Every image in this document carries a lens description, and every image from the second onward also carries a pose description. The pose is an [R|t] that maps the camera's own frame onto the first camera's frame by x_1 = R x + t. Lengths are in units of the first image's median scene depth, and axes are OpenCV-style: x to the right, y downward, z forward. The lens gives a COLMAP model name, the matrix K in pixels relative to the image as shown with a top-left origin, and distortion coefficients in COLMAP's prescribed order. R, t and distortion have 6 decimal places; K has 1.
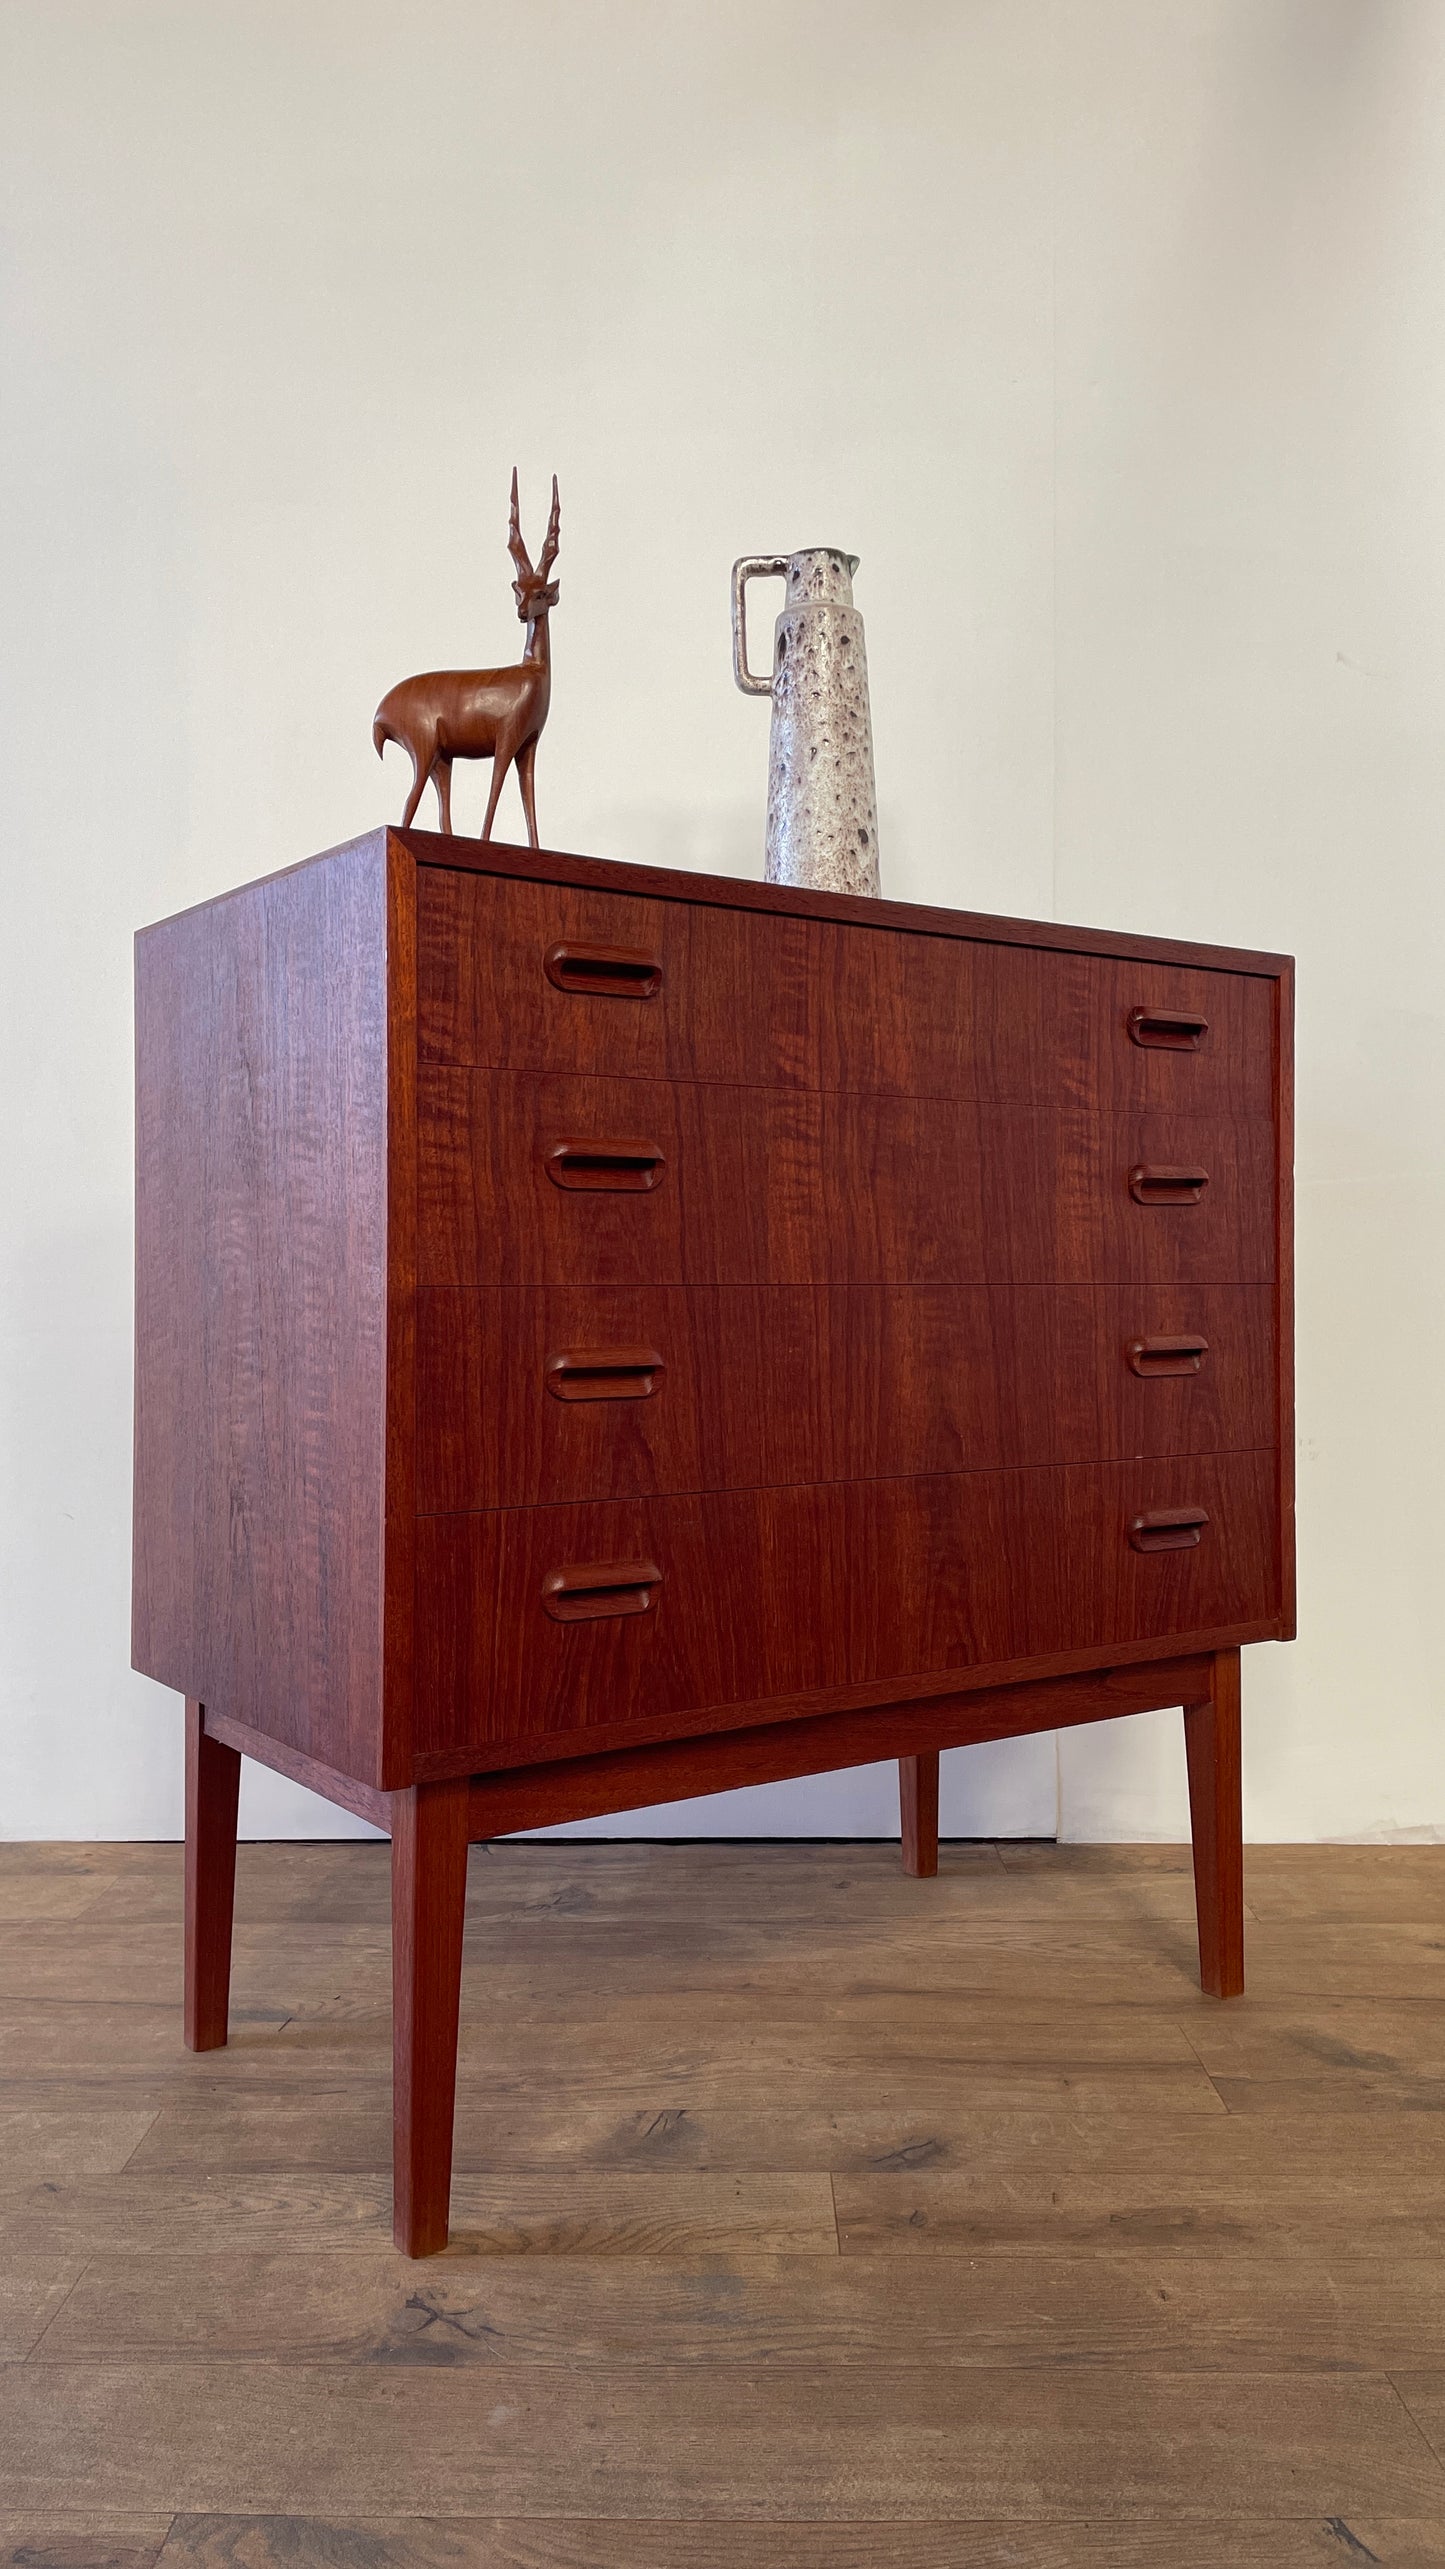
lens RADIAL K [[1949.2, 0, 729.5], [0, 1949.2, 1266.6], [0, 0, 1]] dist [0.107938, -0.143860]
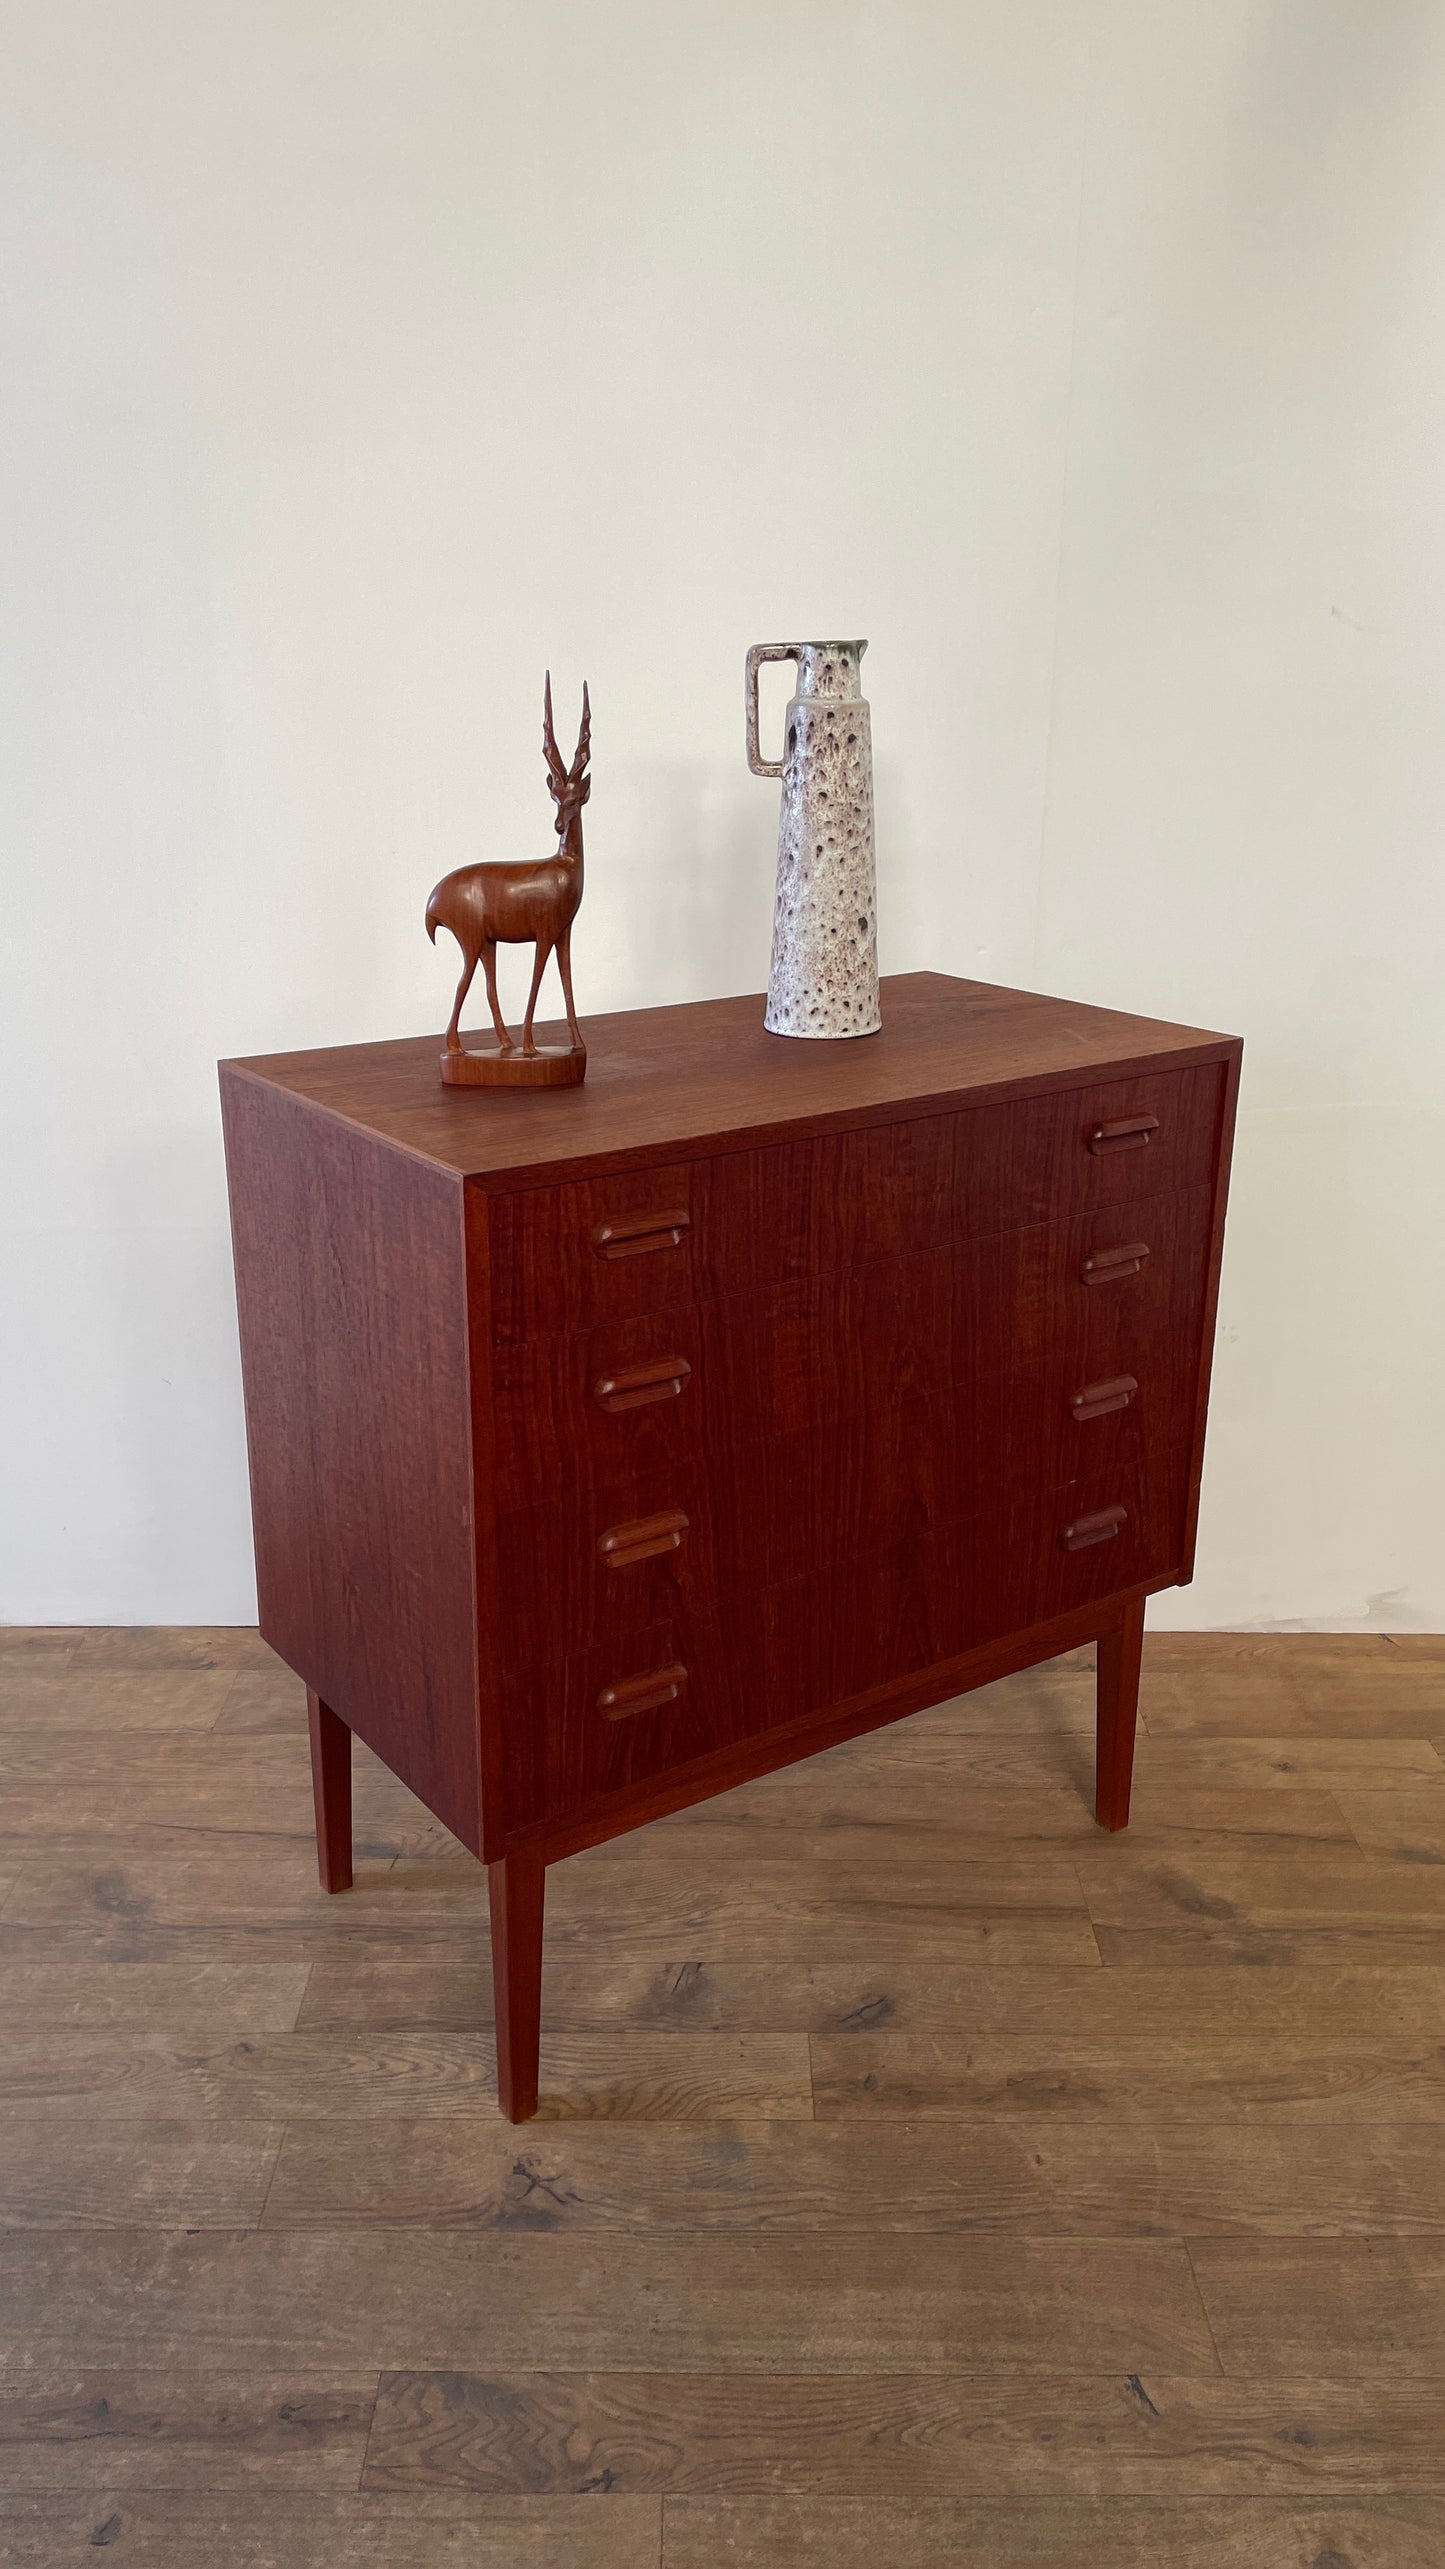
lens RADIAL K [[1957.3, 0, 723.6], [0, 1957.3, 1270.8], [0, 0, 1]] dist [0.104284, -0.136099]
pose [[0.999956, 0.005709, 0.007410, -0.022263], [-0.007829, 0.944372, 0.328786, -0.516201], [-0.005121, -0.328830, 0.944375, -0.135009]]
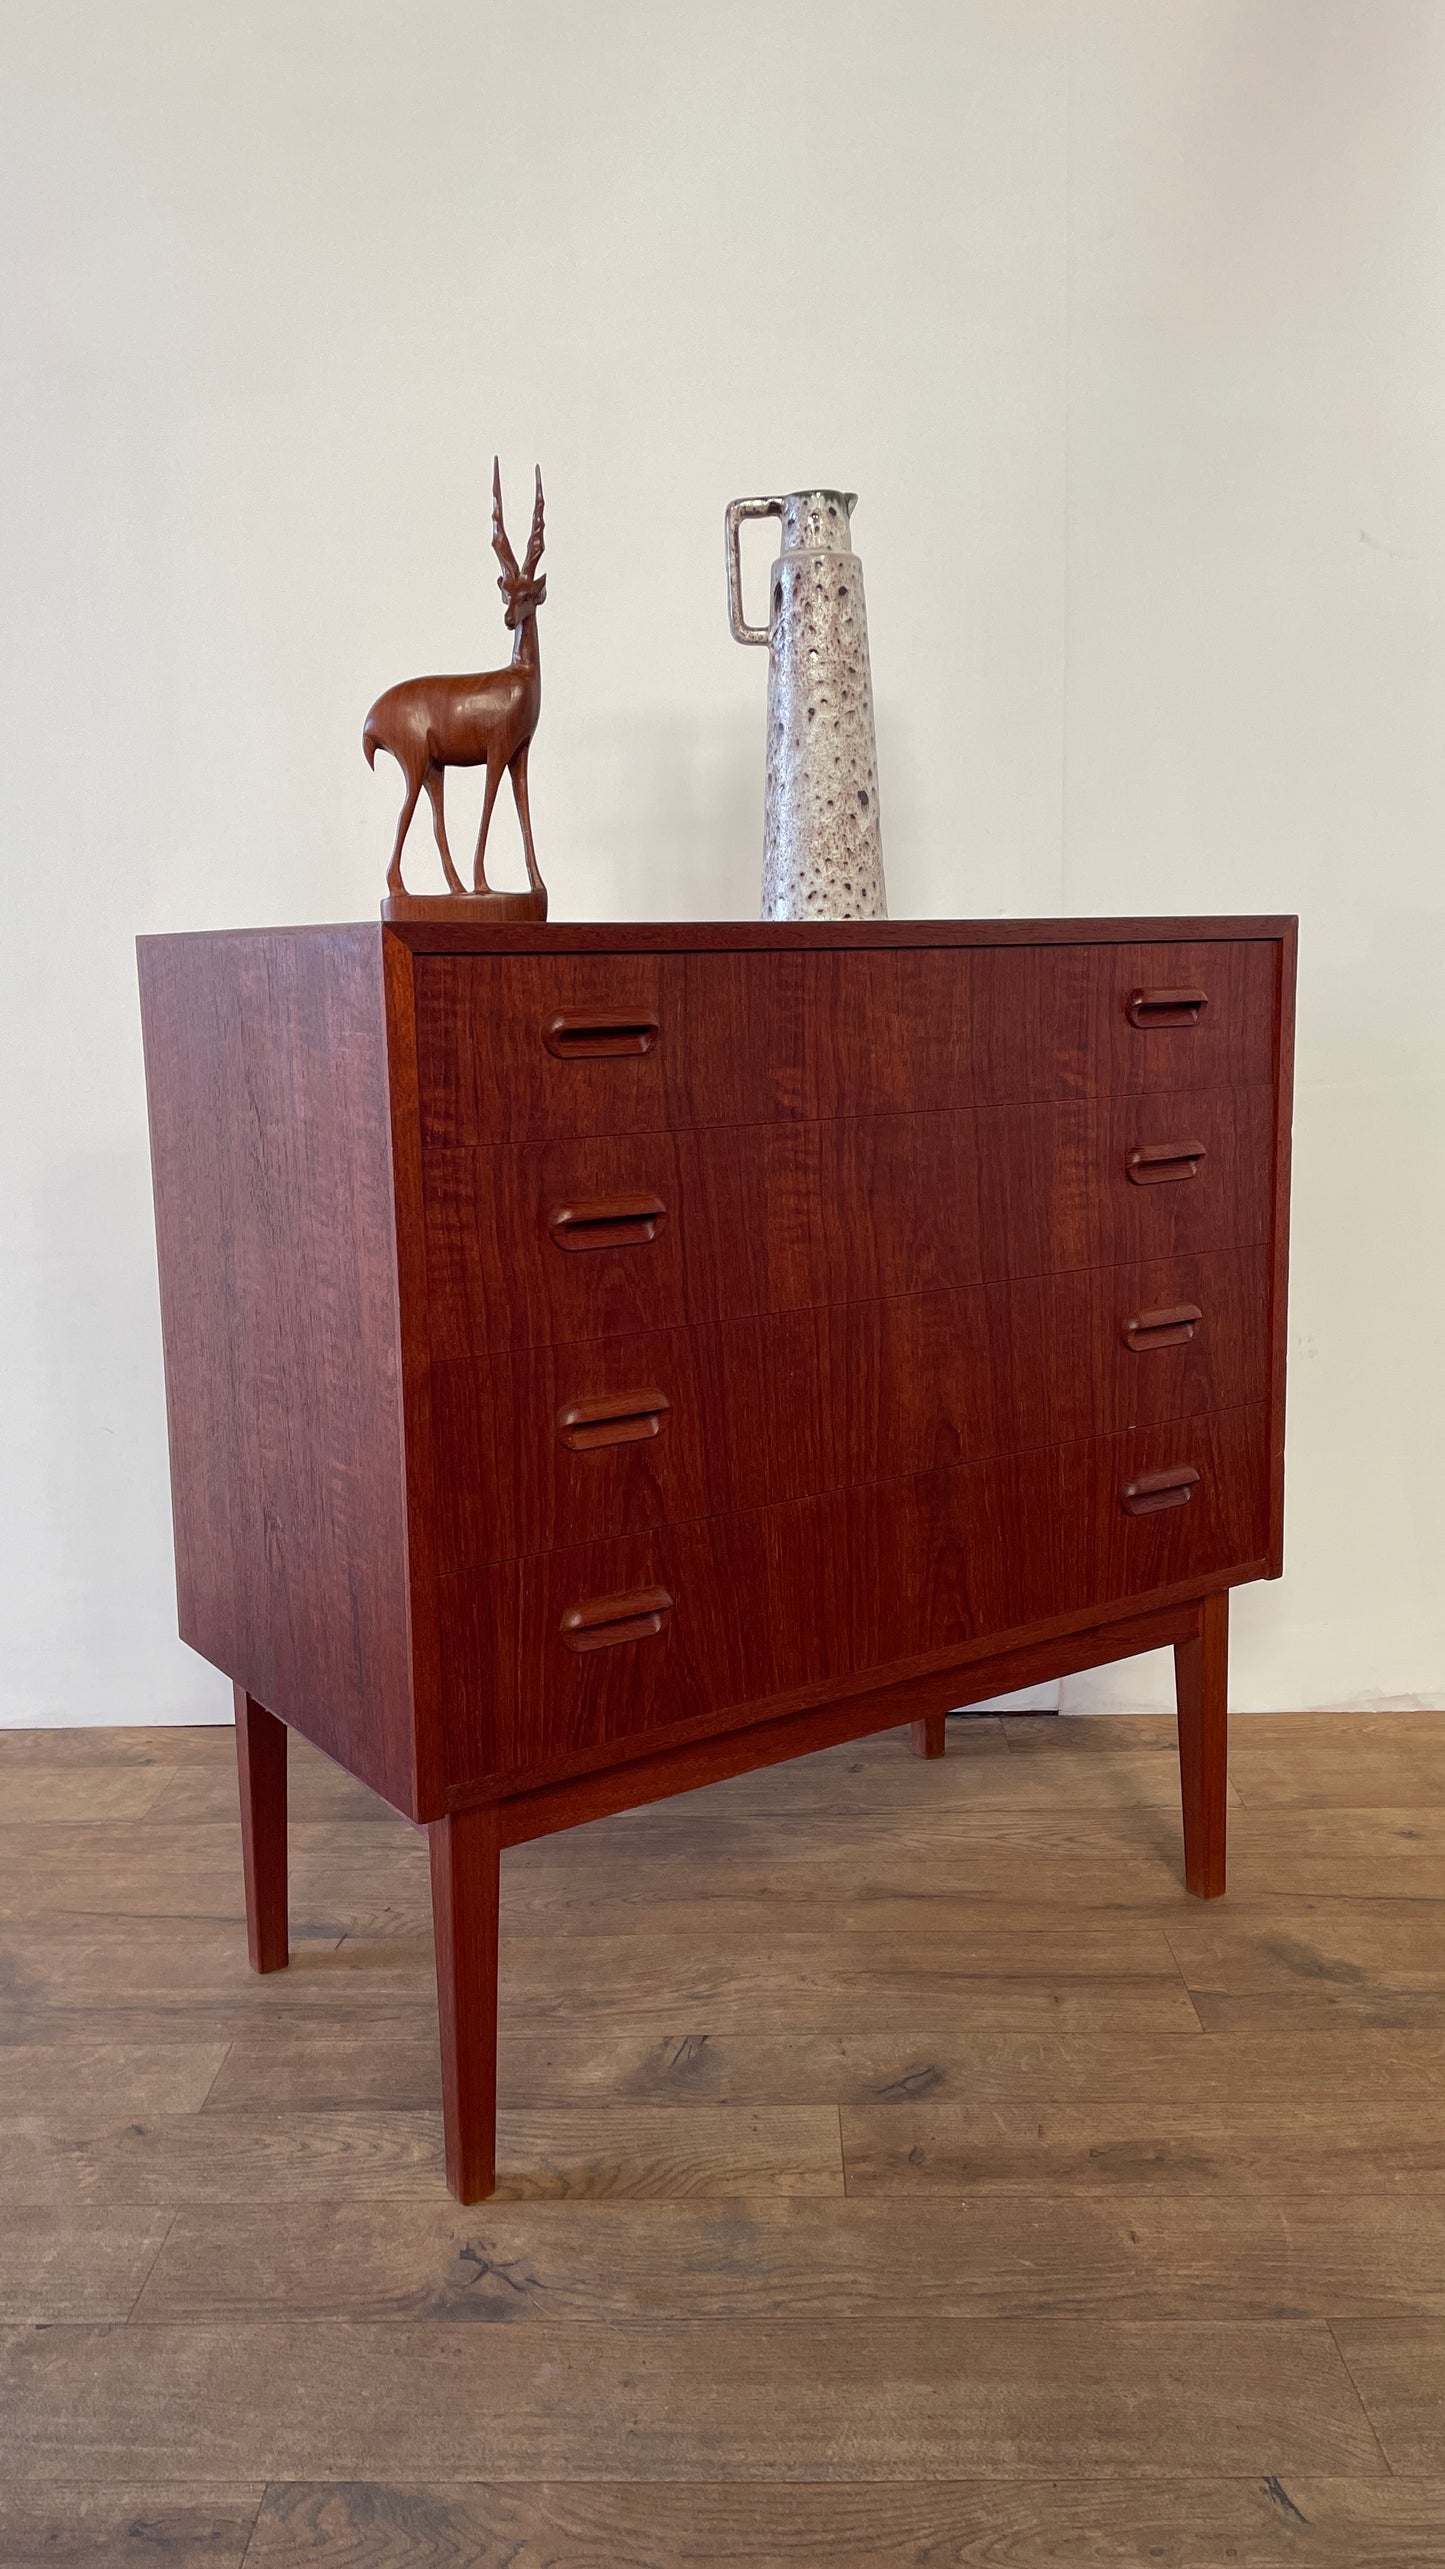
lens RADIAL K [[1978.2, 0, 732.6], [0, 1978.2, 1264.5], [0, 0, 1]] dist [0.107203, -0.140862]
pose [[0.999755, -0.017266, -0.013825, 0.015919], [0.019228, 0.987357, 0.157342, -0.190565], [0.010934, -0.157569, 0.987447, -0.035558]]
